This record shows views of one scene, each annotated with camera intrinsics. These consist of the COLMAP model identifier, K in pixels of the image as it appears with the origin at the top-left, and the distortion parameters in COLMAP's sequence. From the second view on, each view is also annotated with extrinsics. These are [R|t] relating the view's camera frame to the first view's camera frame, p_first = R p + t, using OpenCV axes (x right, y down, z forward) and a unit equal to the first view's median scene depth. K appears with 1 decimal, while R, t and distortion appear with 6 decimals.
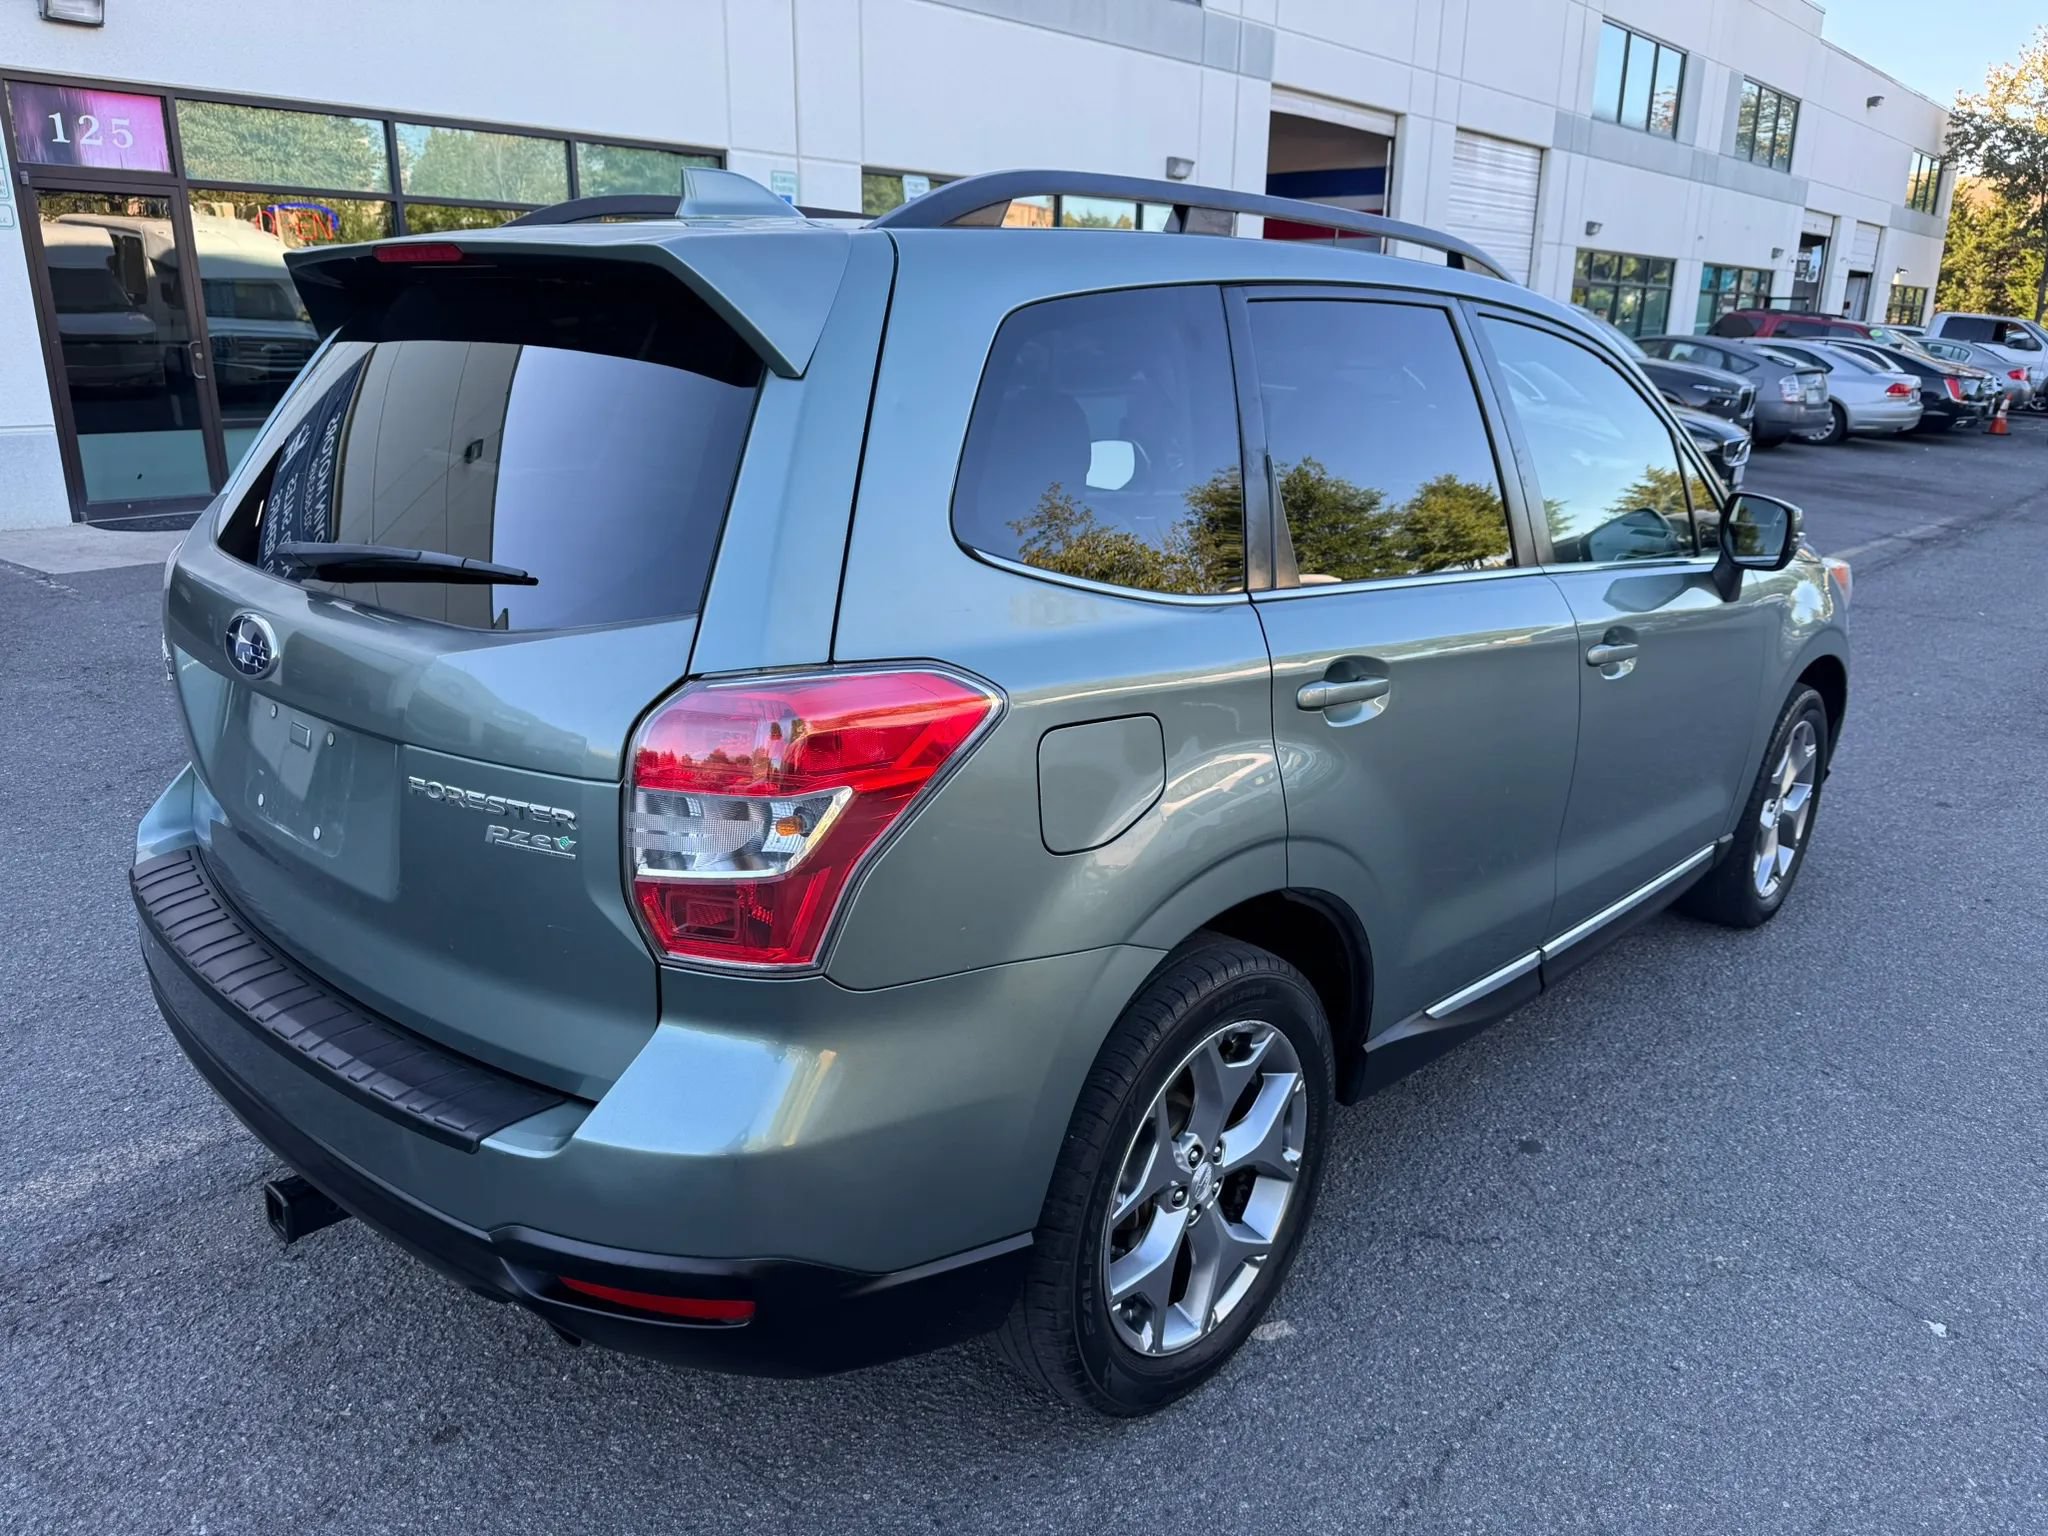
lens RADIAL K [[1451.5, 0, 1038.9], [0, 1451.5, 781.2], [0, 0, 1]] dist [0.002503, -0.010647]
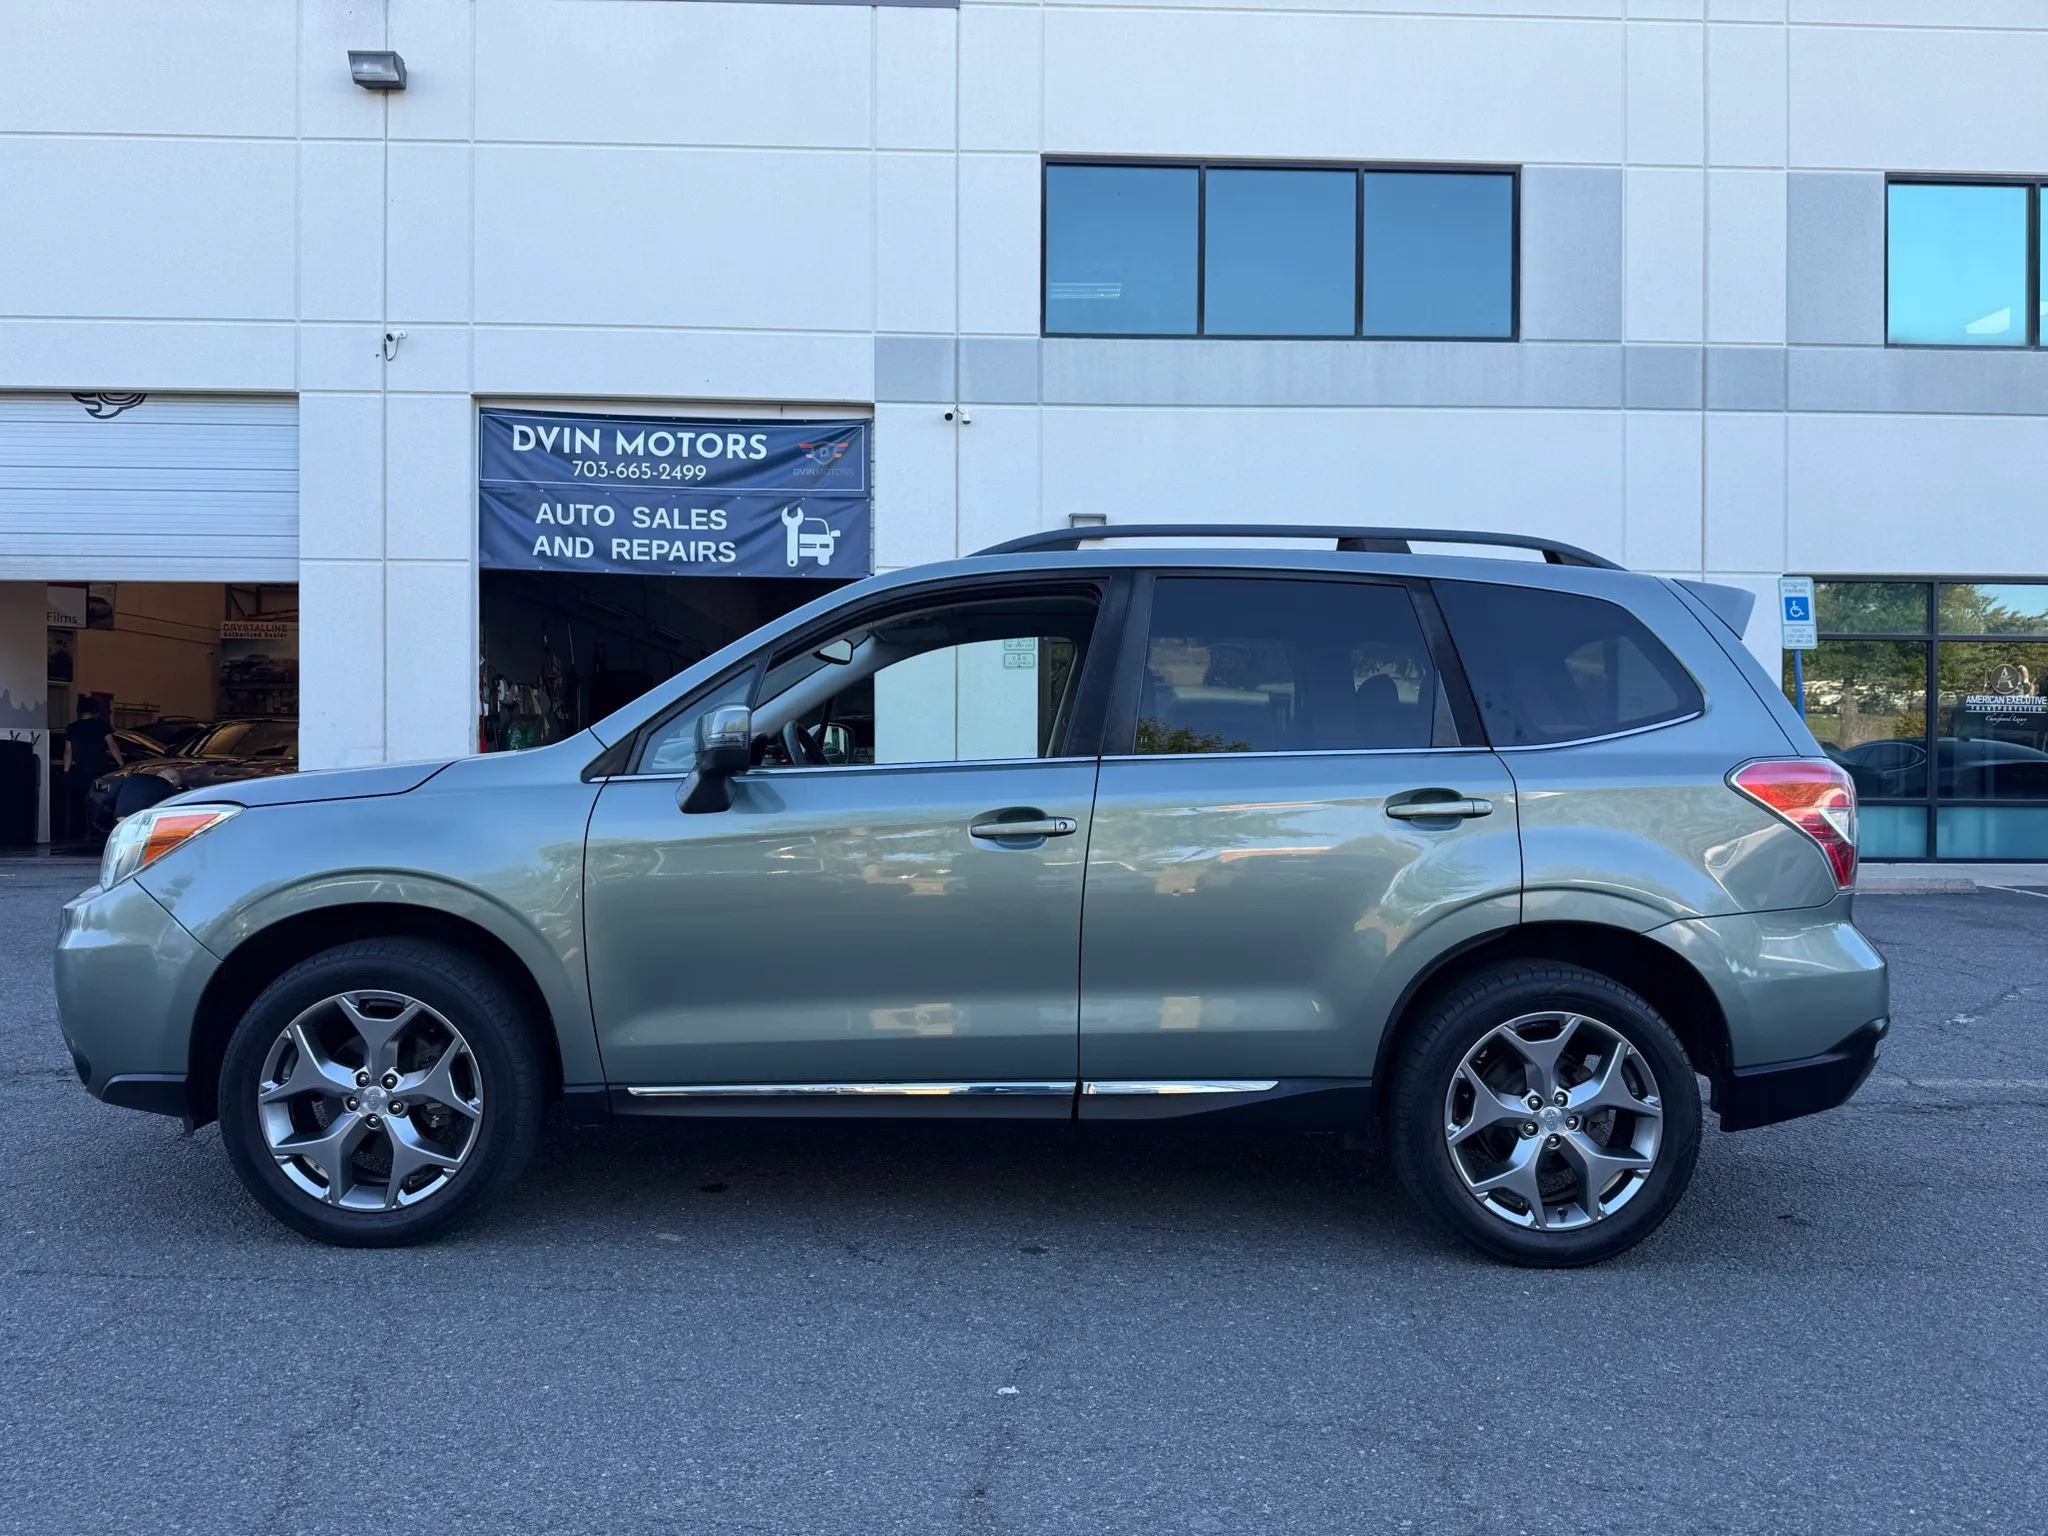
lens RADIAL K [[1451.5, 0, 1021.0], [0, 1451.5, 770.2], [0, 0, 1]] dist [0.002503, -0.010647]
pose [[0.686681, -0.012231, -0.726856, 0.357523], [-0.211191, 0.953379, -0.215561, 0.043556], [0.695606, 0.301526, 0.652084, 0.037820]]
